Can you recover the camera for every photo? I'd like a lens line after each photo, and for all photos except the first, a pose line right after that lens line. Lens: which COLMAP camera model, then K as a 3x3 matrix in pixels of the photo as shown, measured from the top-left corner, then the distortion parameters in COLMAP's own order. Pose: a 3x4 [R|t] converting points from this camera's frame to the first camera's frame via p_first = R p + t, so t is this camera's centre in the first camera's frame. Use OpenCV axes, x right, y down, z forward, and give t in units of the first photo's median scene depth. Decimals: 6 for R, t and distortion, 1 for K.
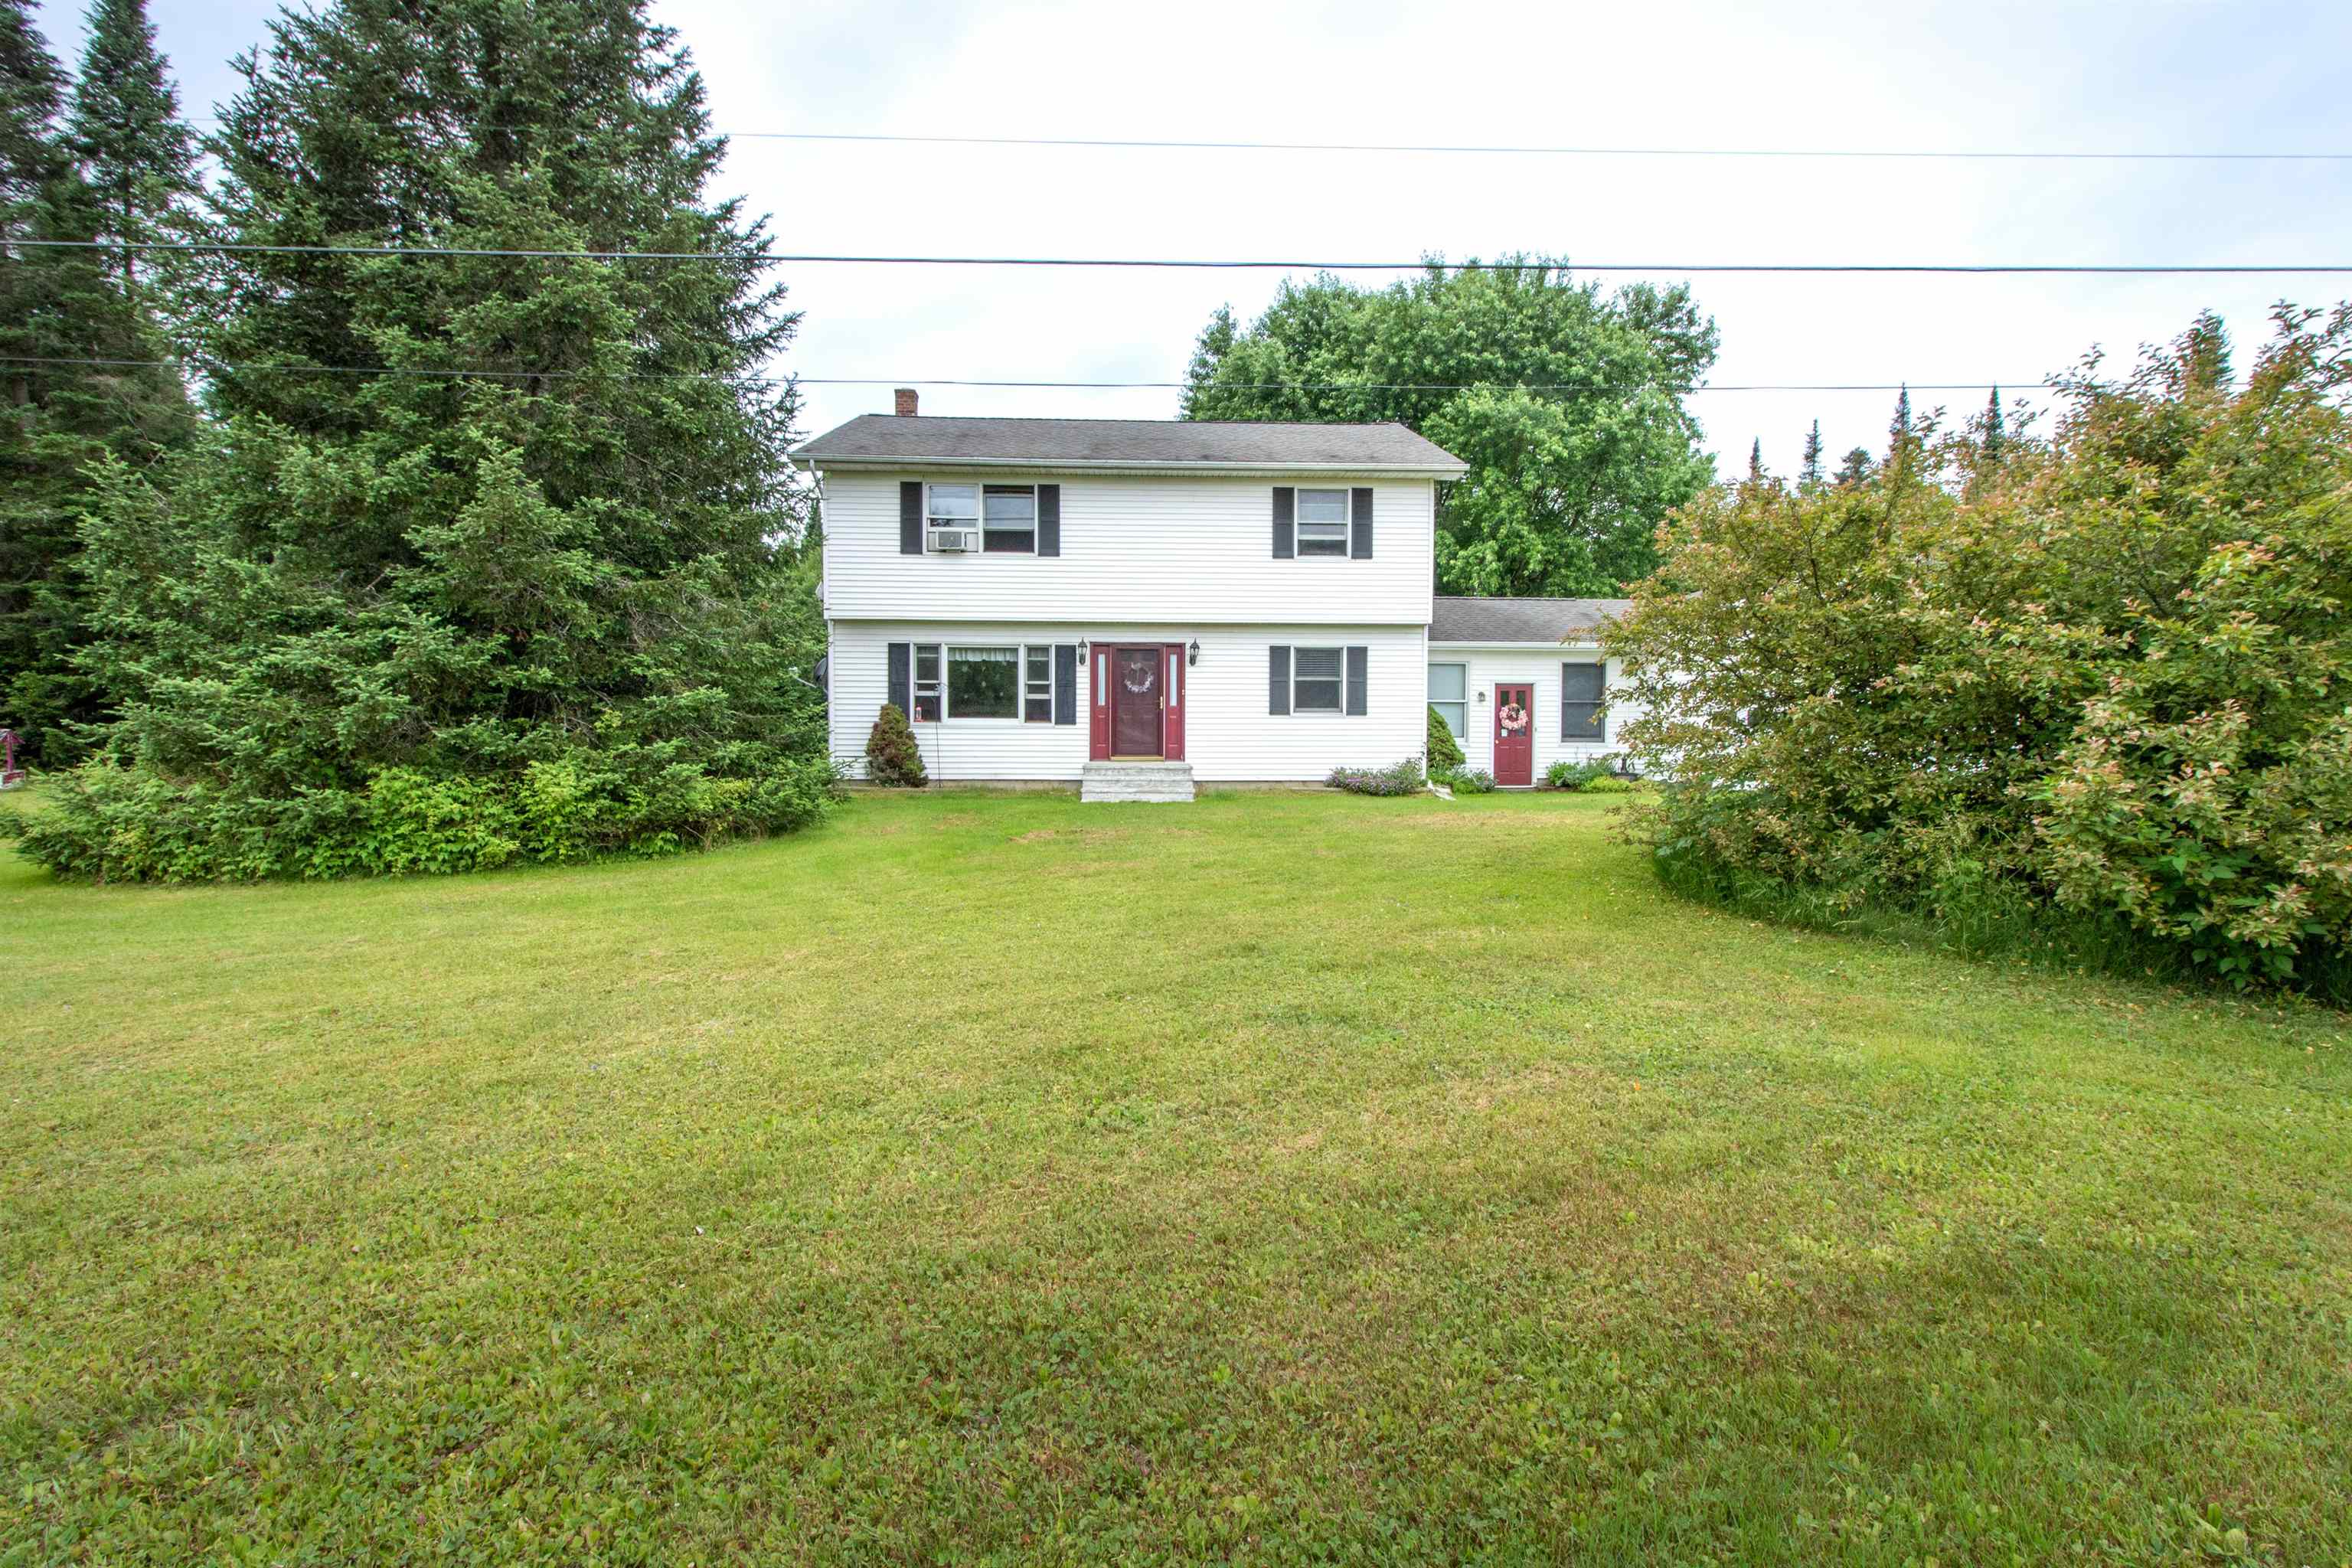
lens RADIAL K [[1073.1, 0, 1176.0], [0, 1073.1, 784.0], [0, 0, 1]] dist [0.001779, -0.000847]
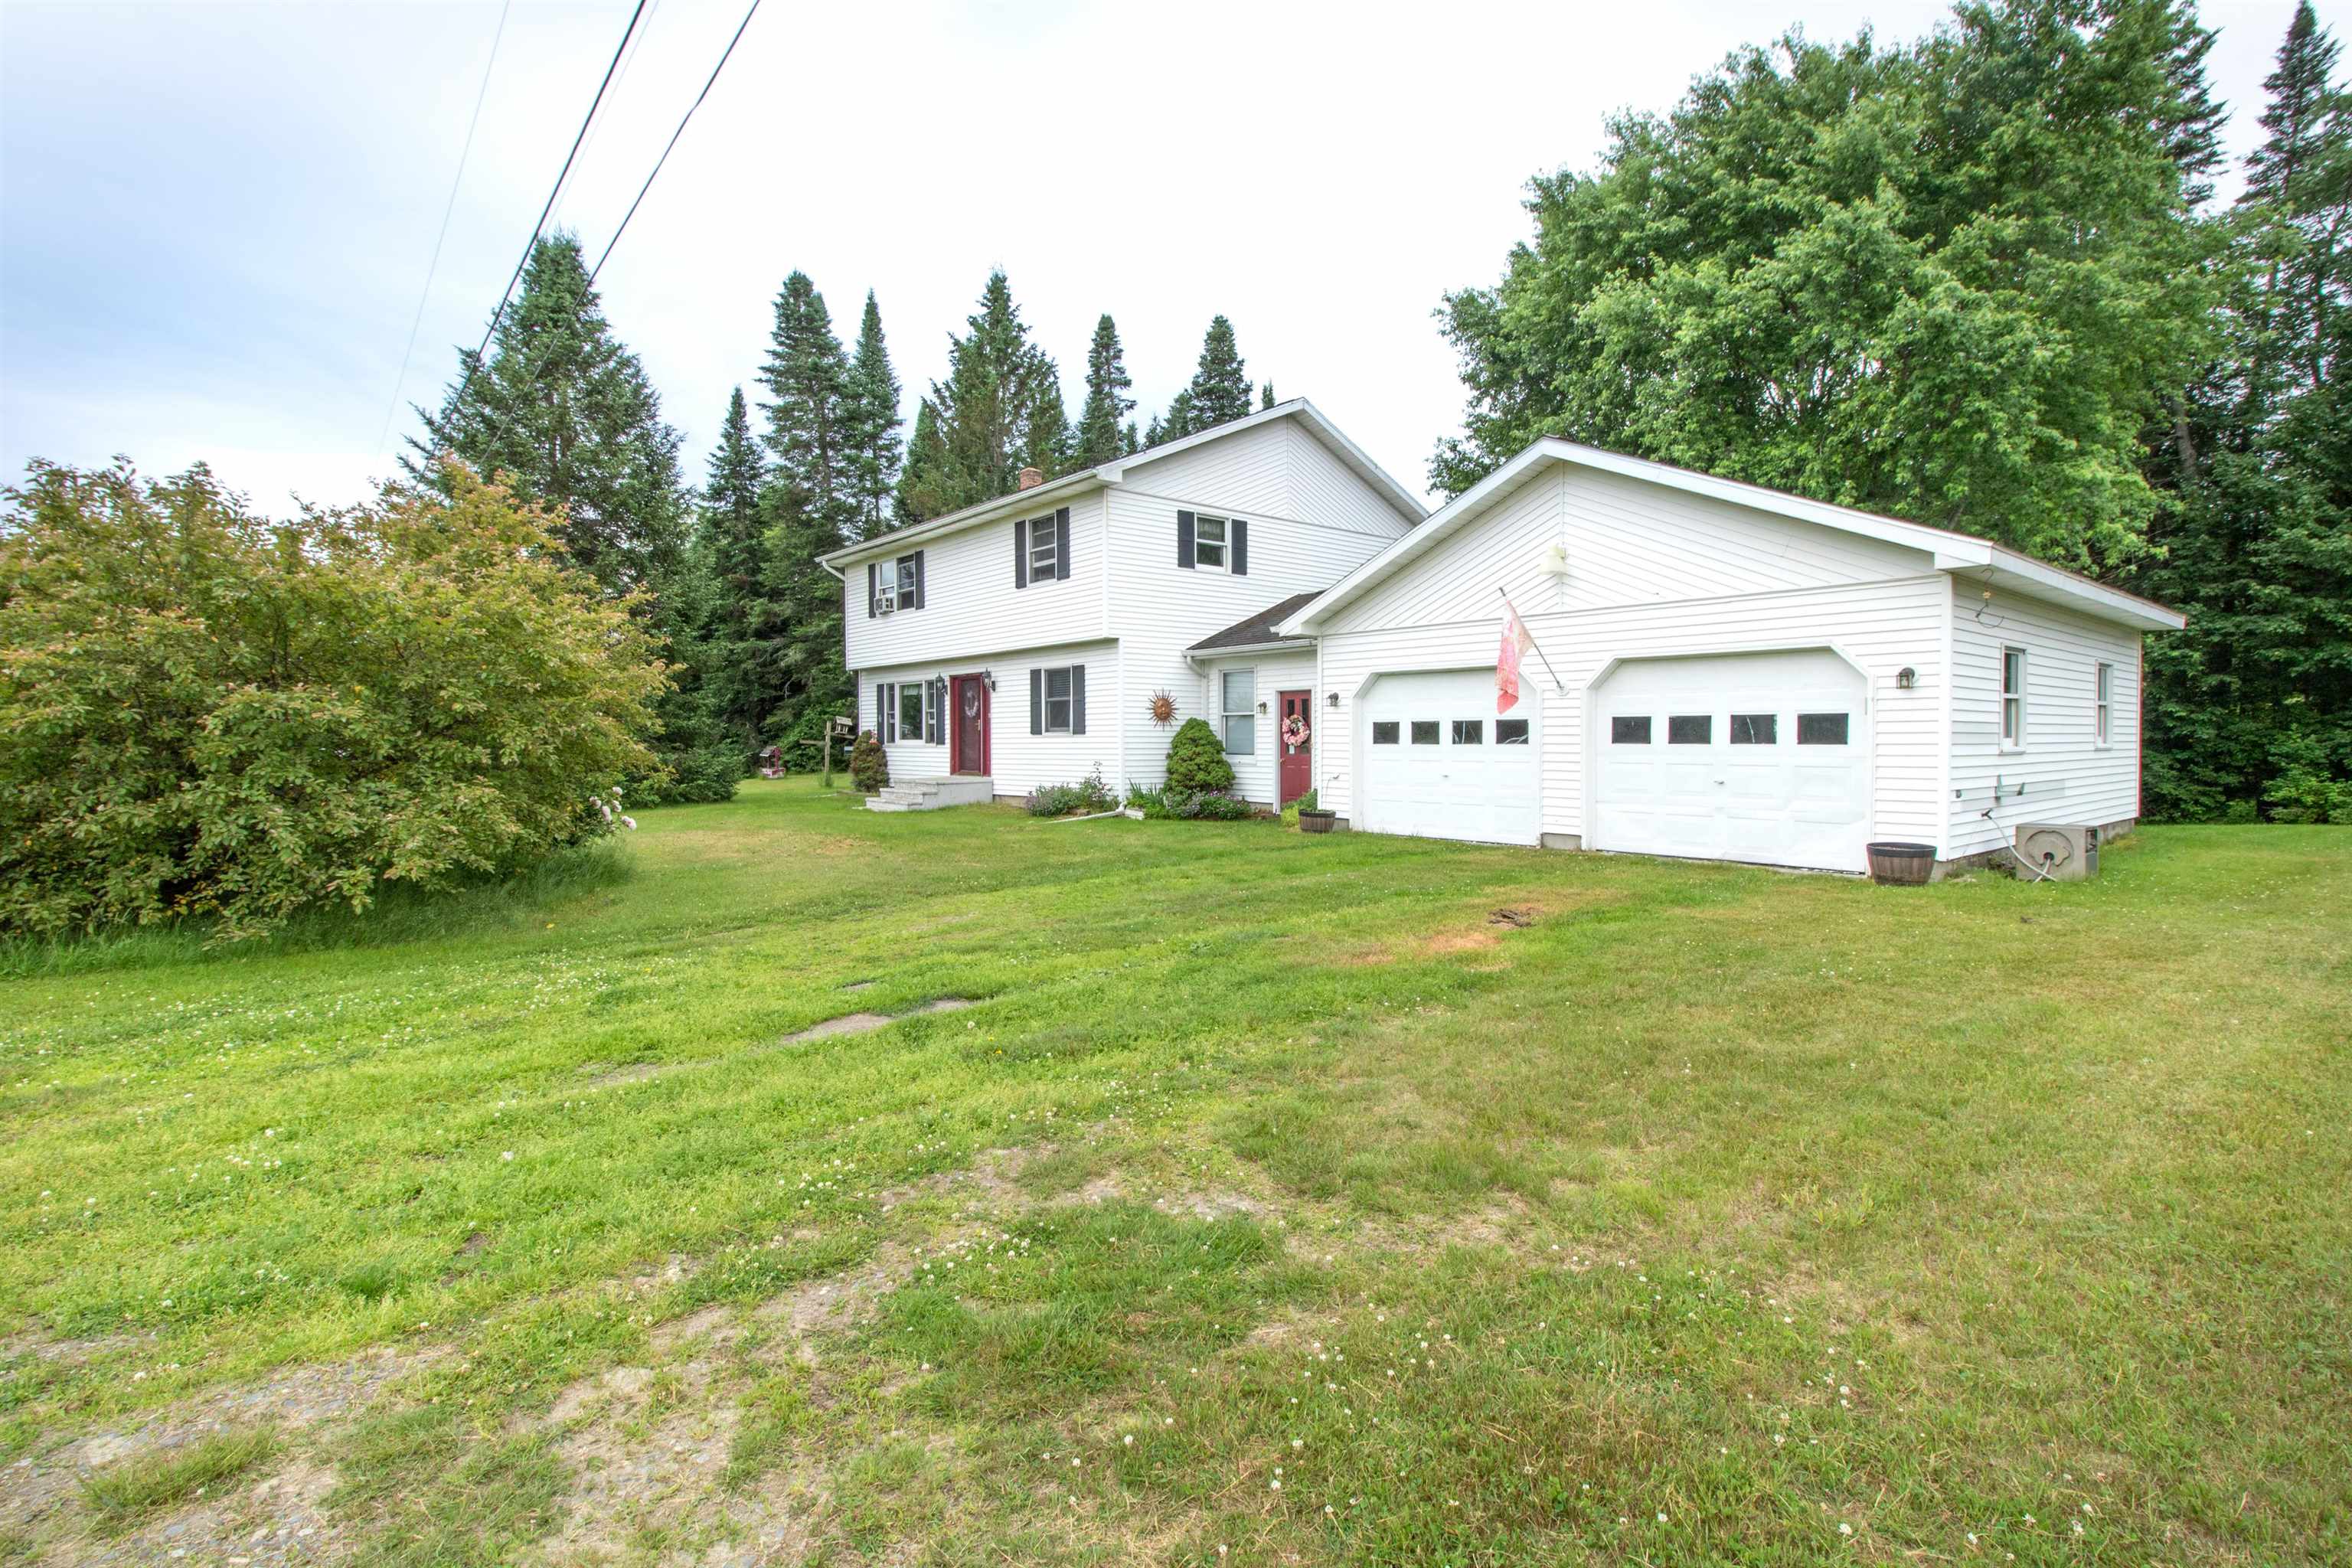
lens RADIAL K [[1081.0, 0, 1164.2], [0, 1081.0, 748.9], [0, 0, 1]] dist [0.001685, 0.000491]
pose [[0.615518, -0.000867, -0.788123, 1.009367], [-0.020366, 0.999648, -0.017005, -0.035603], [0.787860, 0.026518, 0.615283, 0.452575]]
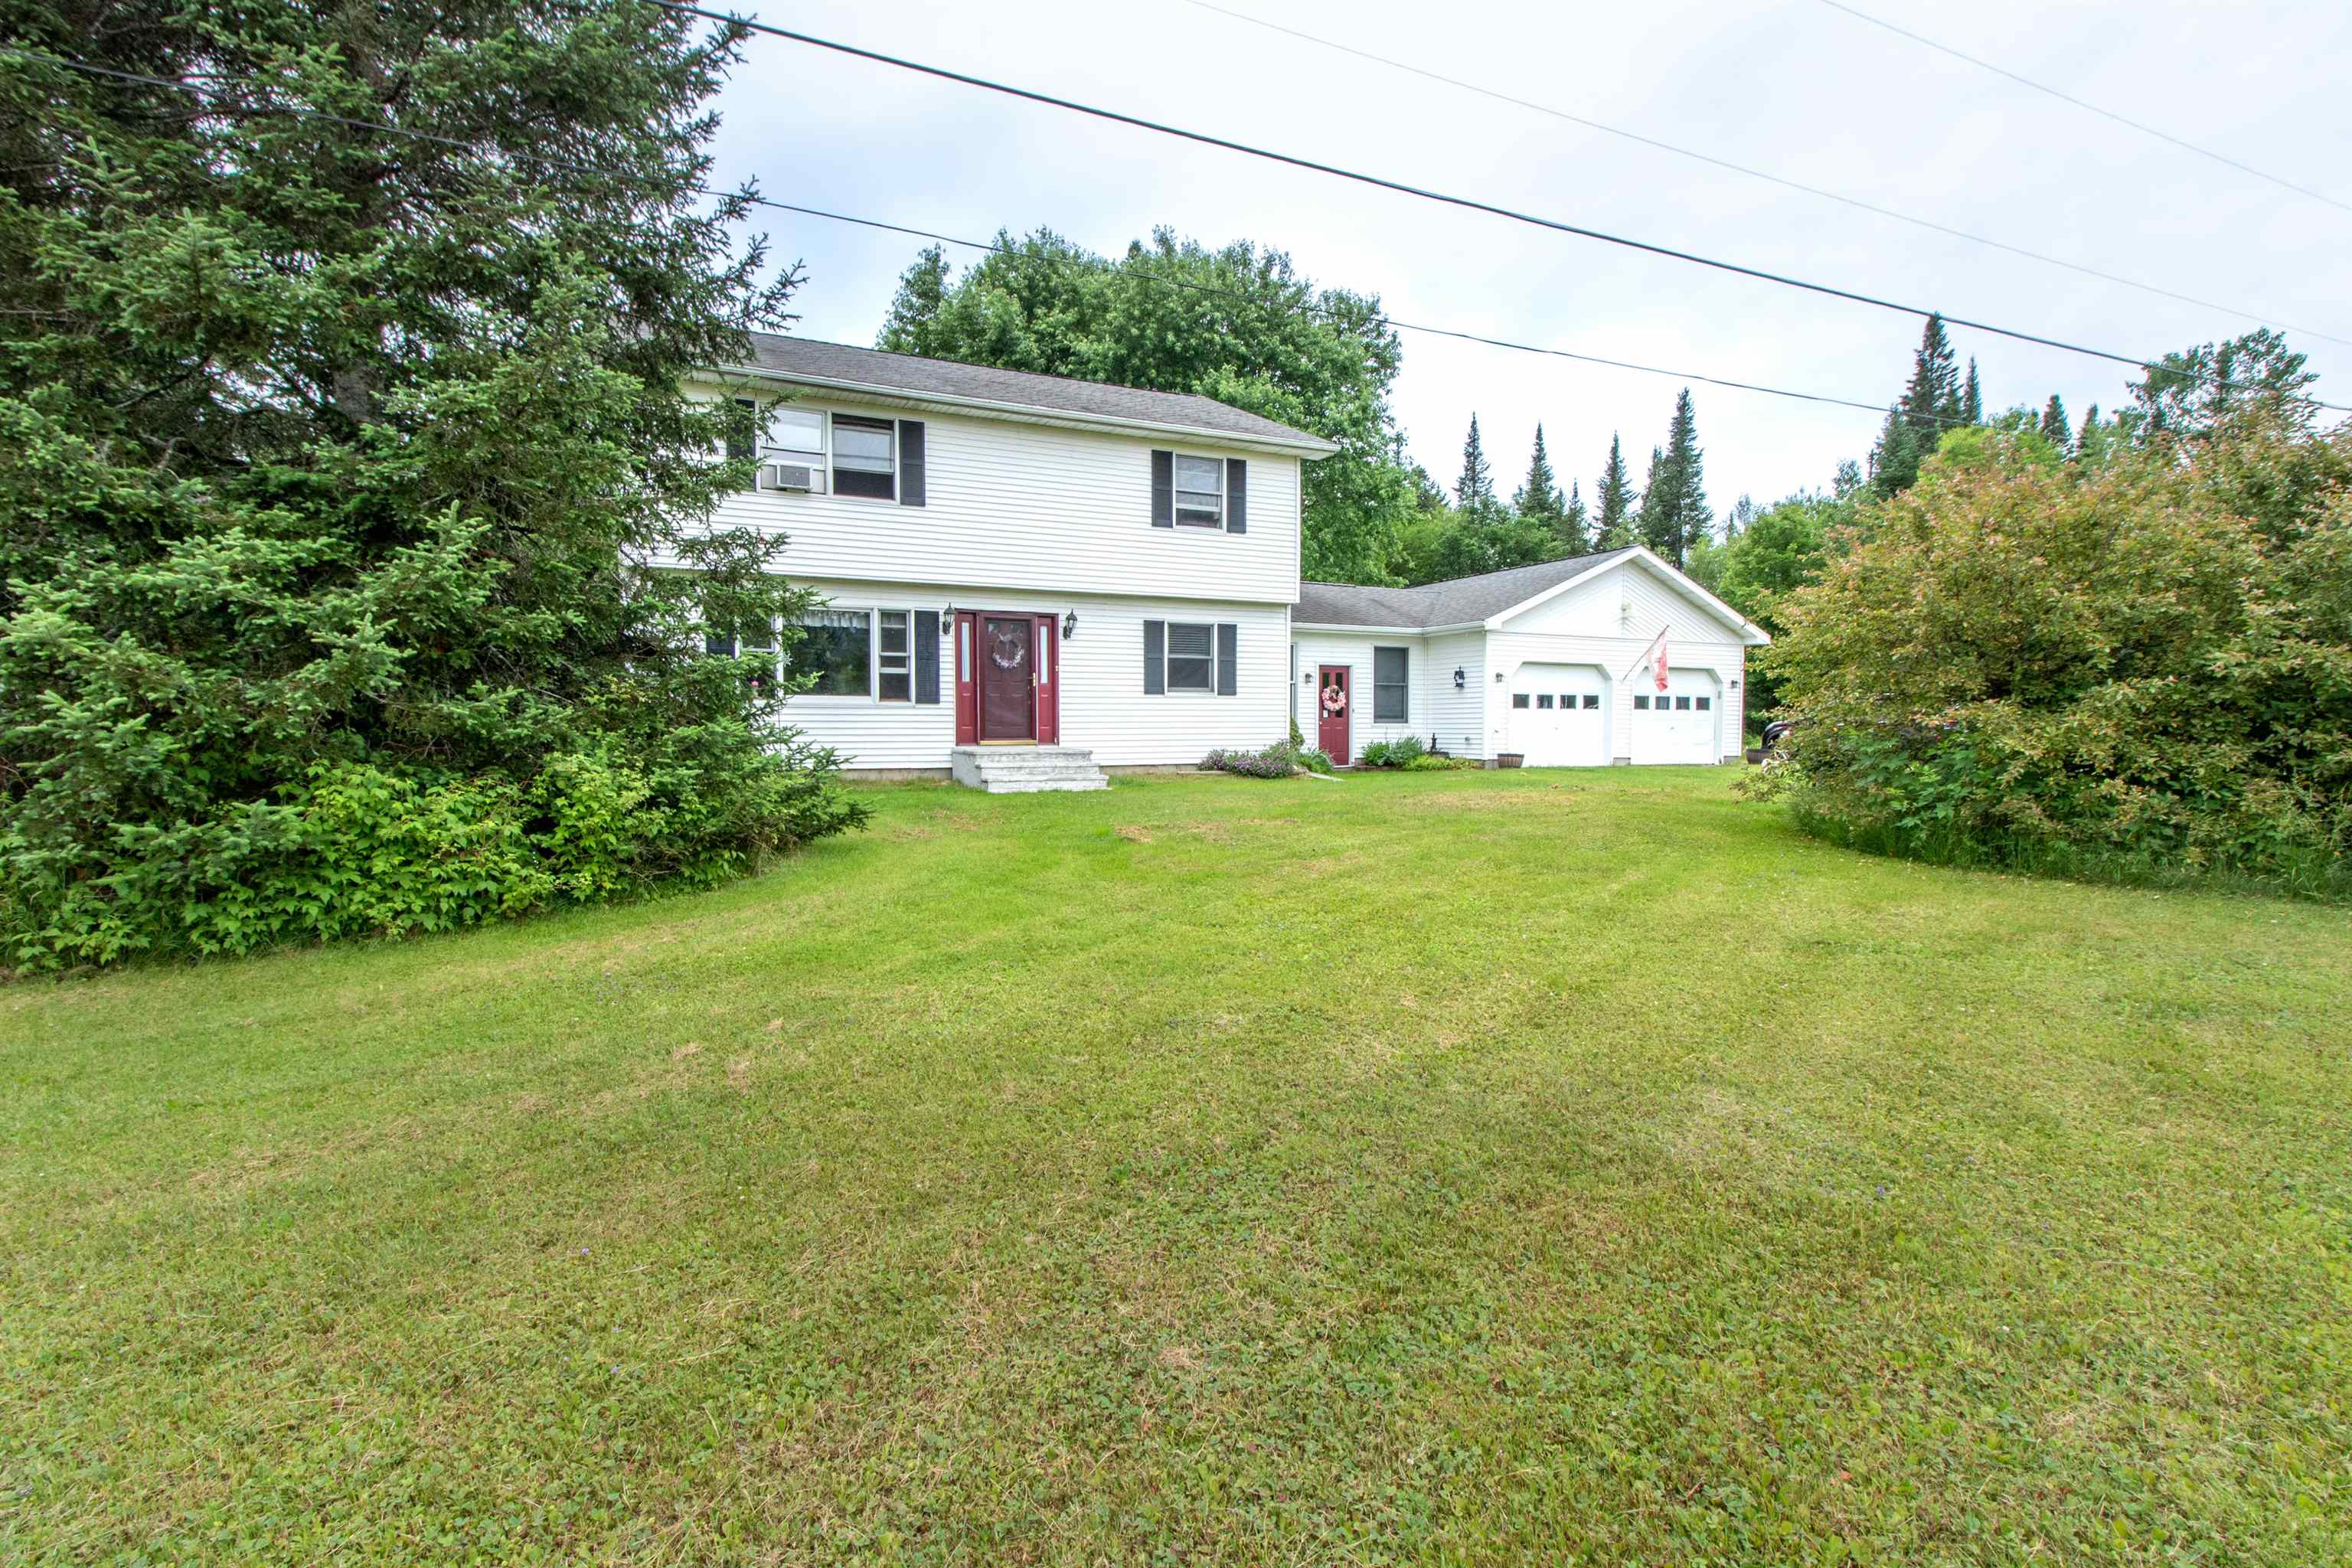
lens RADIAL K [[1100.5, 0, 1140.2], [0, 1100.5, 768.6], [0, 0, 1]] dist [0.001732, -0.000186]
pose [[0.919394, -0.019114, 0.392873, -0.293087], [0.019044, 0.999810, 0.004077, -0.004115], [-0.392876, 0.003733, 0.919584, 0.125913]]
